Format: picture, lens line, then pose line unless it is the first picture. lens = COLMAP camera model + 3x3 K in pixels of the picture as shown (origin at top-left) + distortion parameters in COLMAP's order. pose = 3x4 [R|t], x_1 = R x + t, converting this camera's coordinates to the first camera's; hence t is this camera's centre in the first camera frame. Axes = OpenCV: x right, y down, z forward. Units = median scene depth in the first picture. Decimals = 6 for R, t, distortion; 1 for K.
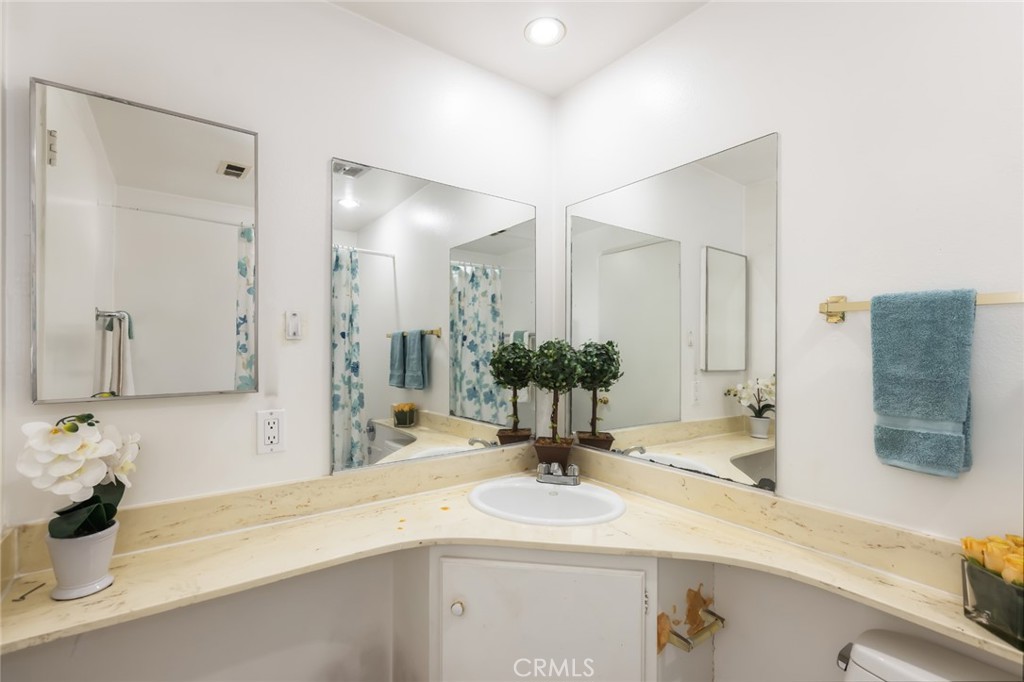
lens RADIAL K [[453.9, 0, 503.6], [0, 453.9, 347.0], [0, 0, 1]] dist [0.000289, 0.000608]
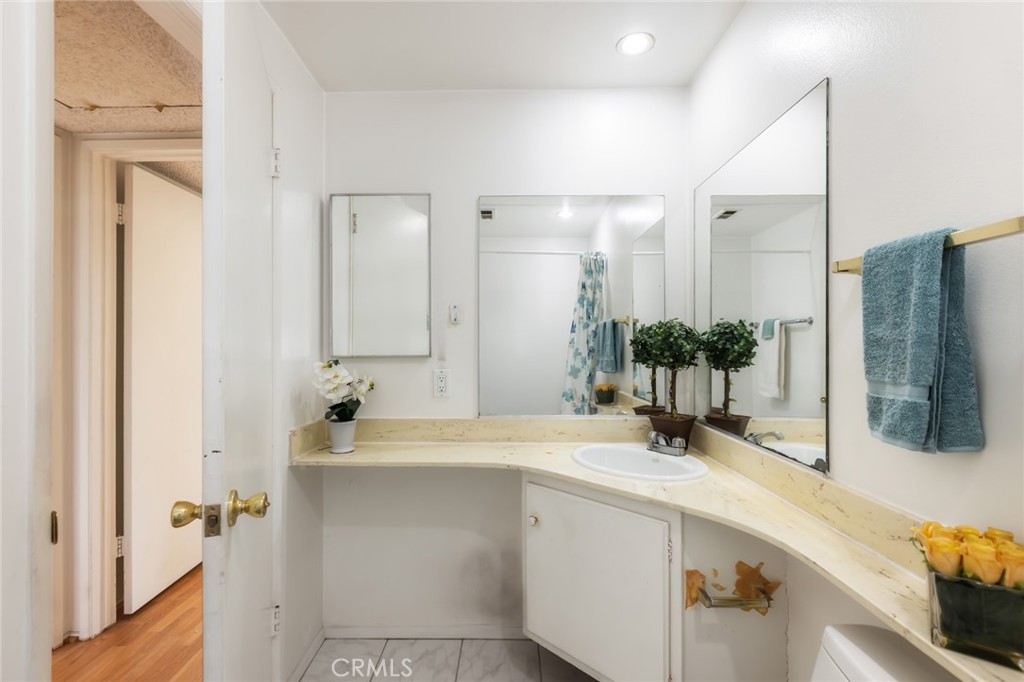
lens RADIAL K [[453.9, 0, 508.2], [0, 453.9, 342.9], [0, 0, 1]] dist [0.000289, 0.000608]
pose [[0.802690, -0.004895, -0.596376, 0.611920], [0.002239, 0.999984, -0.005194, 0.059177], [0.596392, 0.002834, 0.802688, -0.107975]]
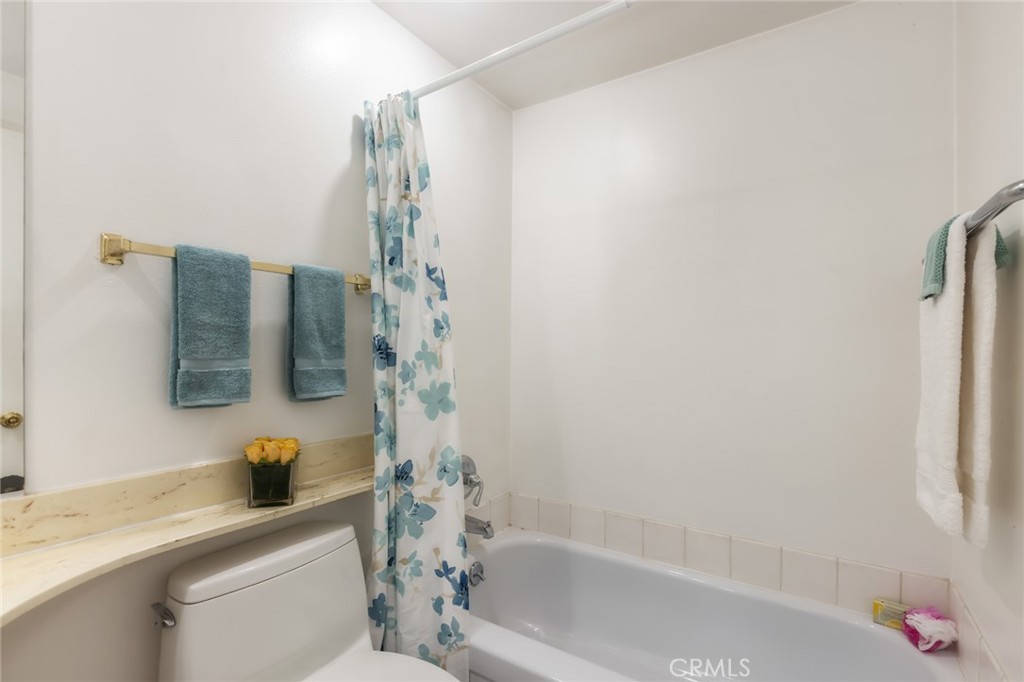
lens RADIAL K [[492.4, 0, 508.1], [0, 492.4, 343.4], [0, 0, 1]] dist [0.001828, 0.001236]
pose [[-0.335591, -0.000816, 0.942007, -0.372147], [-0.009865, 0.999948, -0.002649, 0.082569], [-0.941956, -0.010182, -0.335581, 0.533955]]
